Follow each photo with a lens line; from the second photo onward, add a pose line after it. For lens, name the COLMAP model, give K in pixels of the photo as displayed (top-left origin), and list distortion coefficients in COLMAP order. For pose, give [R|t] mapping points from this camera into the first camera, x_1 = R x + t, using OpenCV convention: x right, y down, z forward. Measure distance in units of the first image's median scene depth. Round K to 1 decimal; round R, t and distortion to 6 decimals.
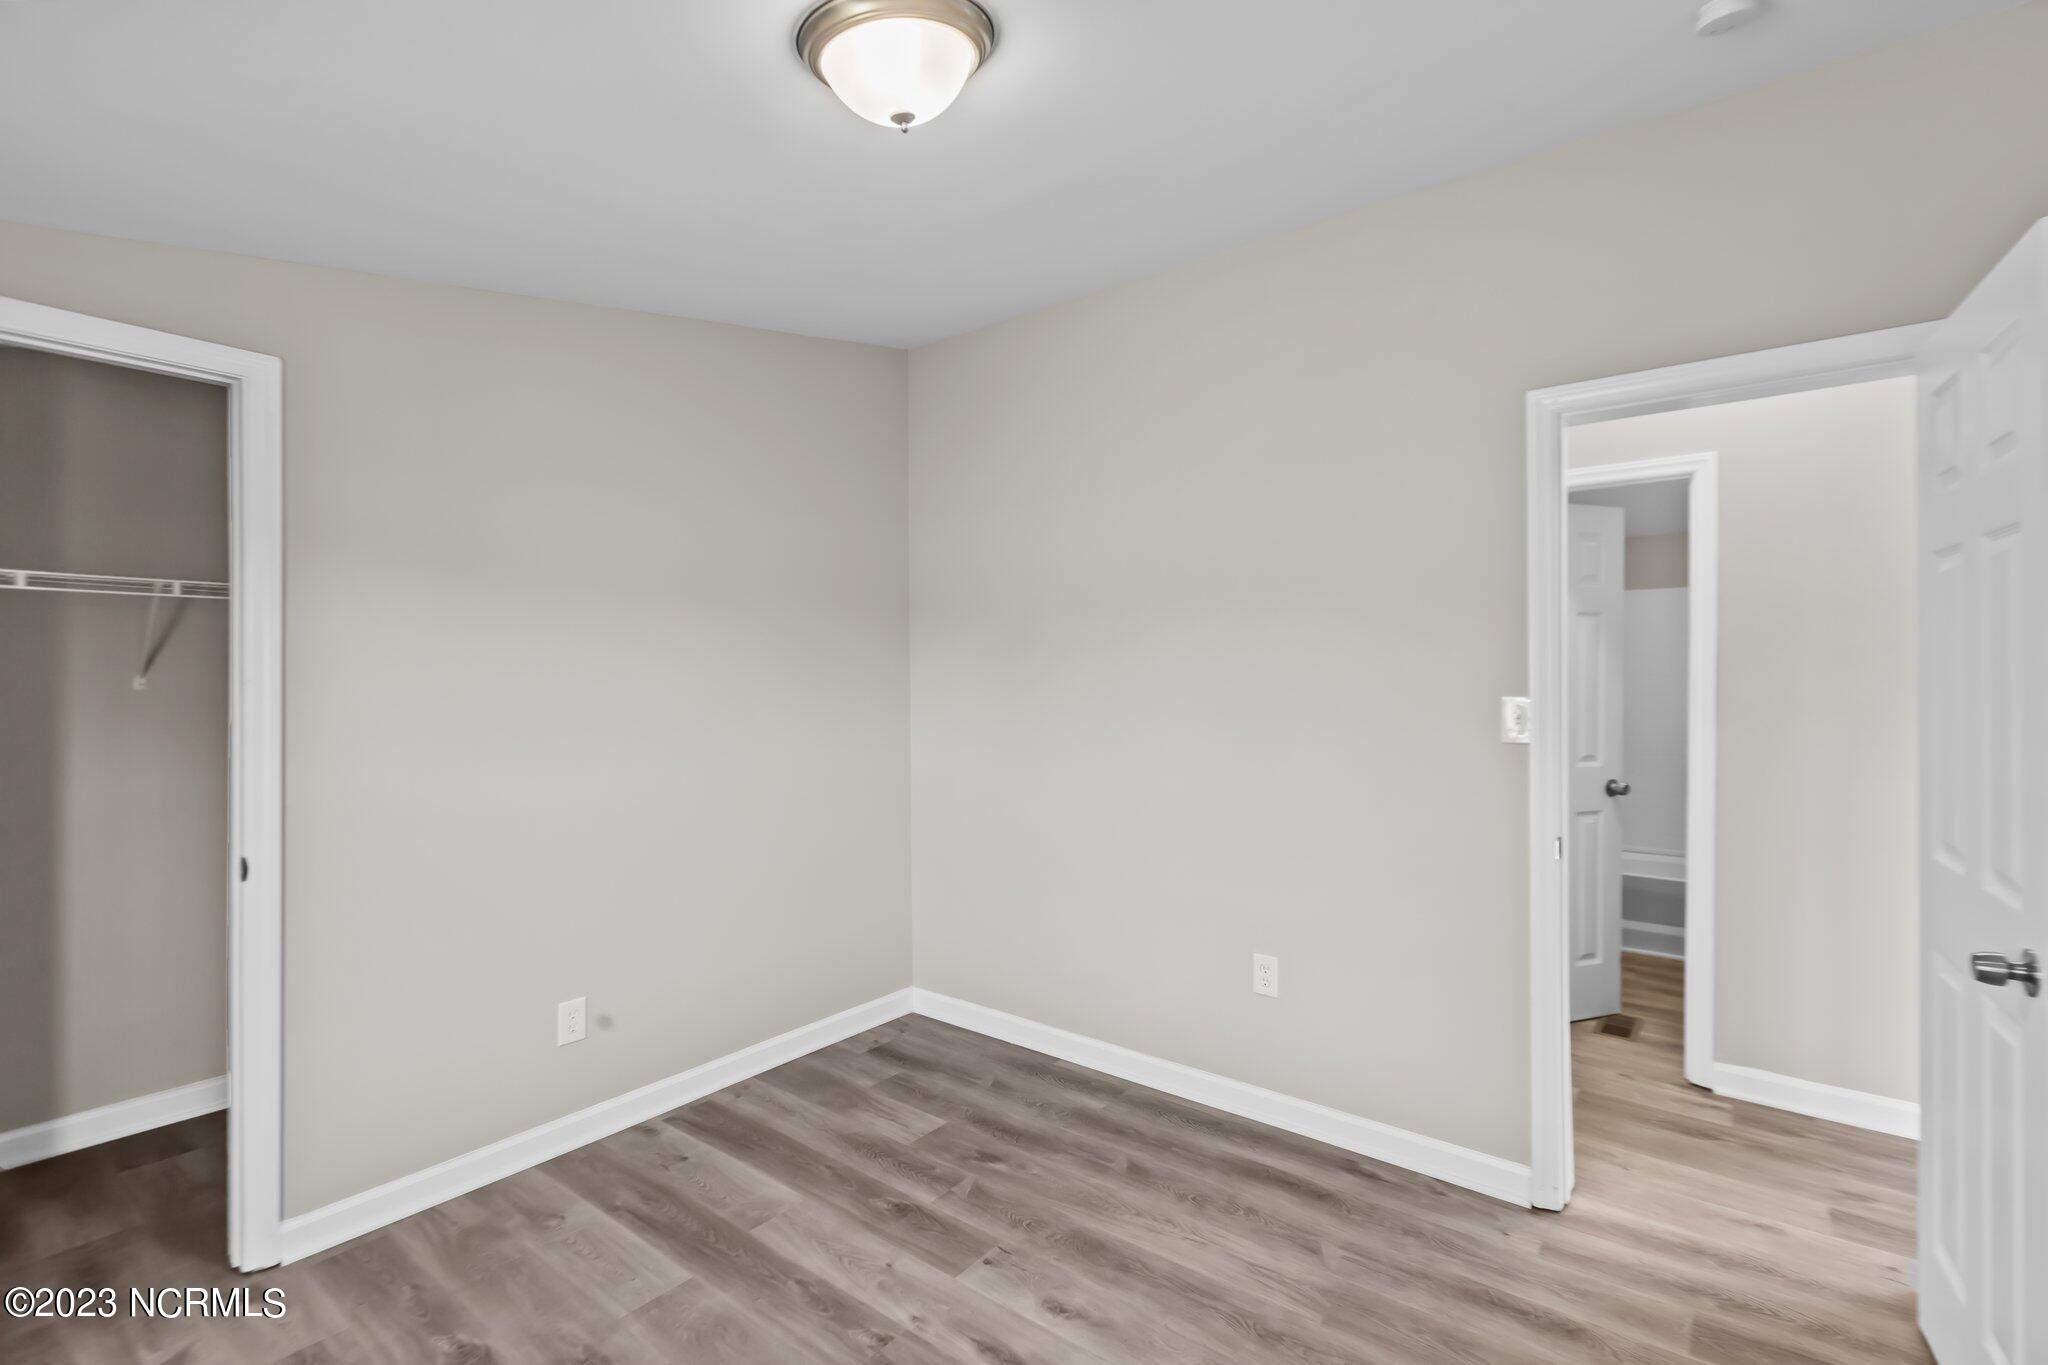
lens RADIAL K [[929.3, 0, 1024.1], [0, 929.3, 677.8], [0, 0, 1]] dist [0.001549, -0.000166]
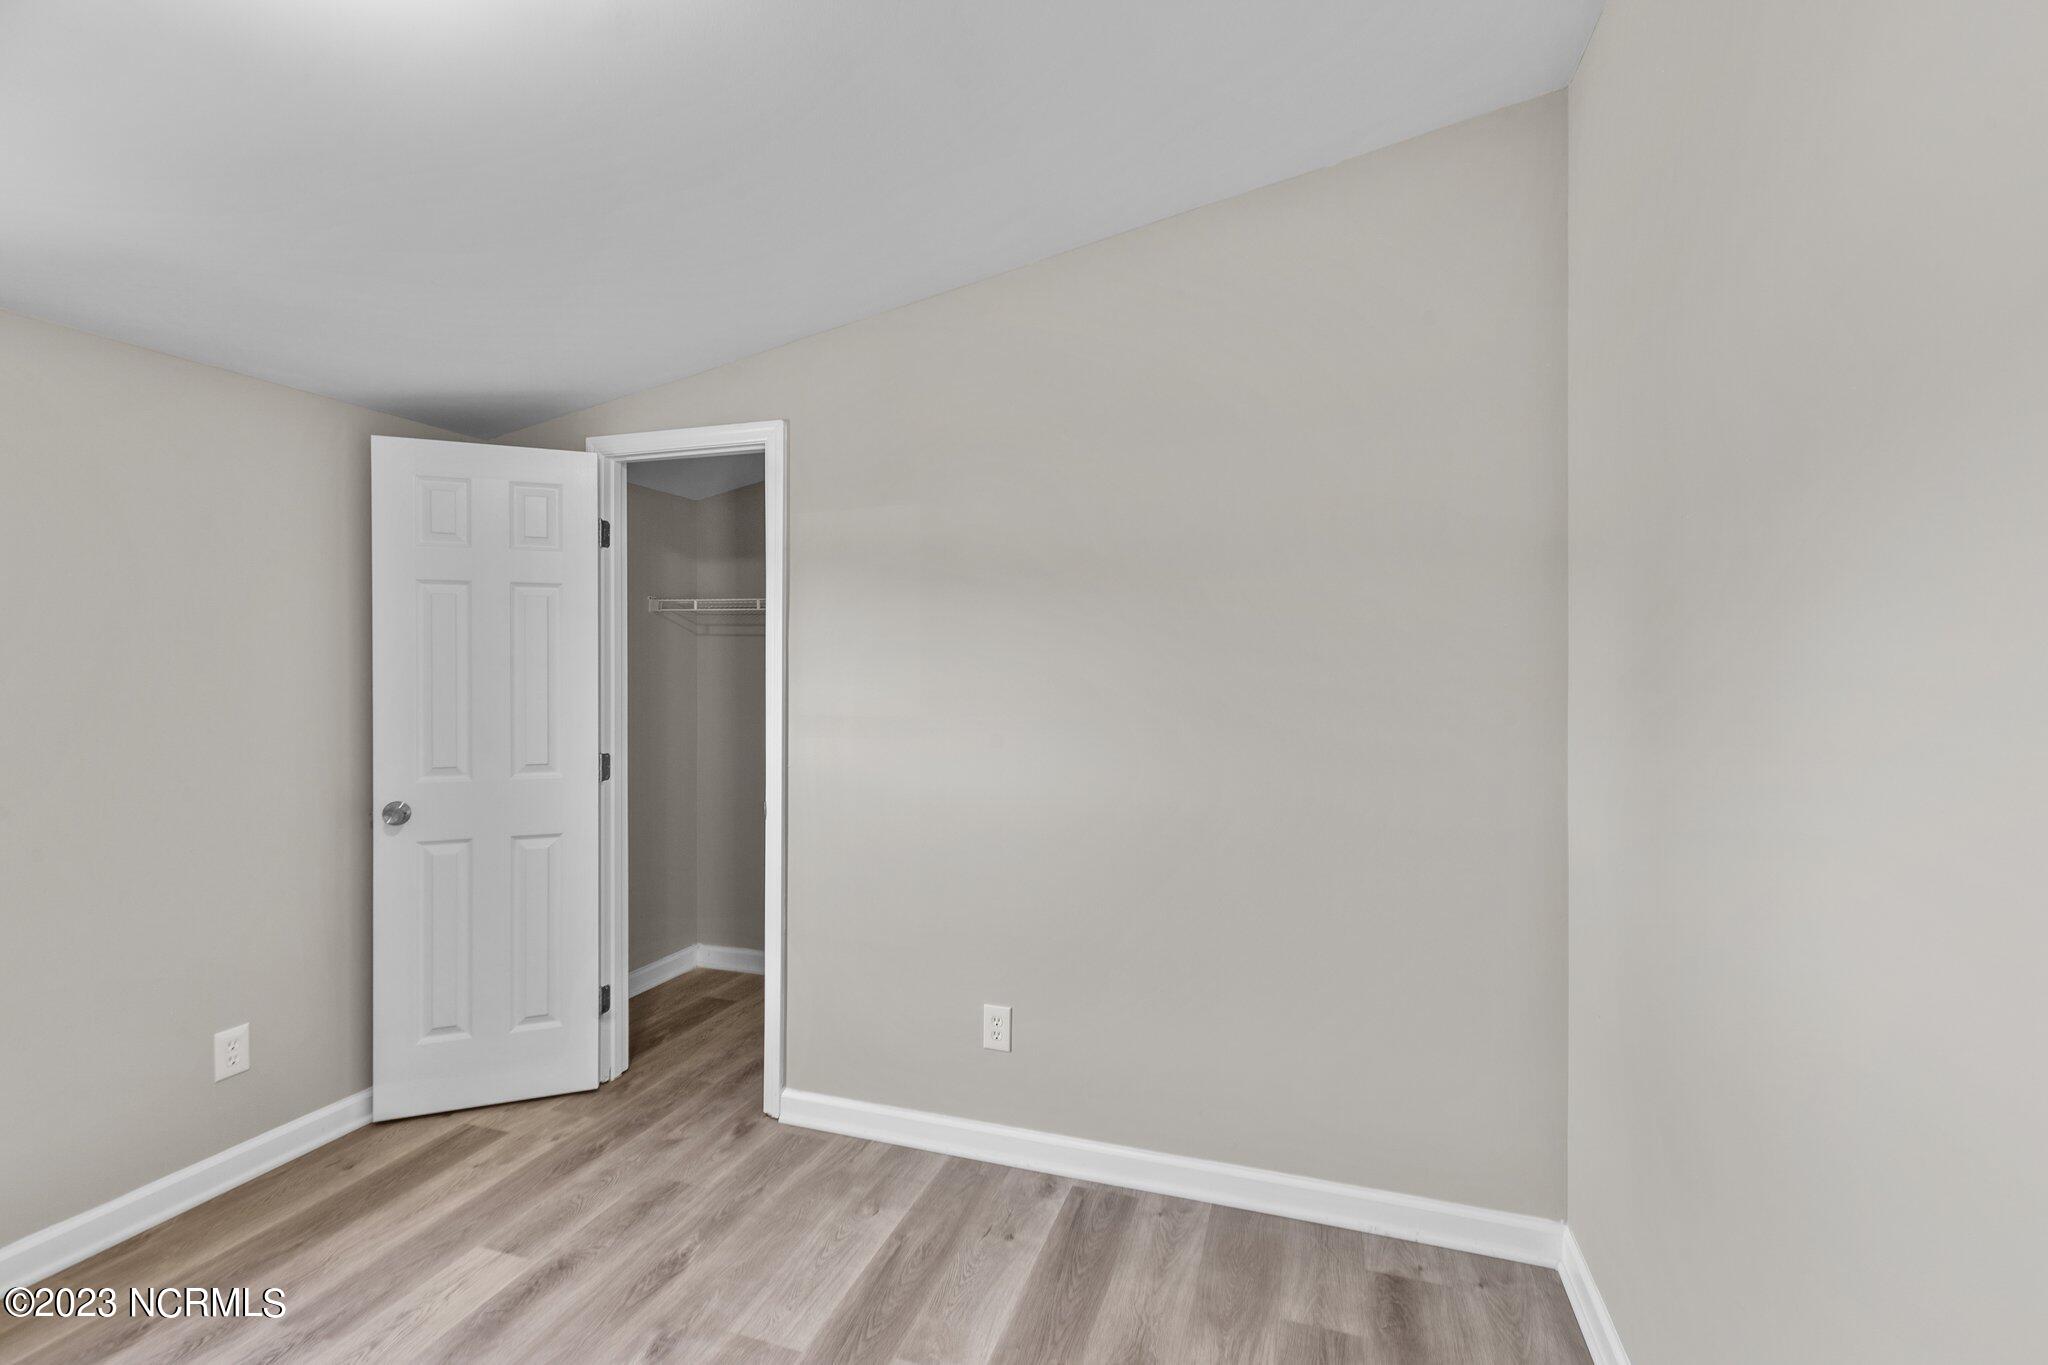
lens RADIAL K [[929.3, 0, 1024.4], [0, 929.3, 676.1], [0, 0, 1]] dist [0.001549, -0.000166]
pose [[0.327732, 0.020898, -0.944540, 0.464842], [-0.005402, 0.999780, 0.020246, -0.015167], [0.944755, -0.001533, 0.327772, 0.789444]]
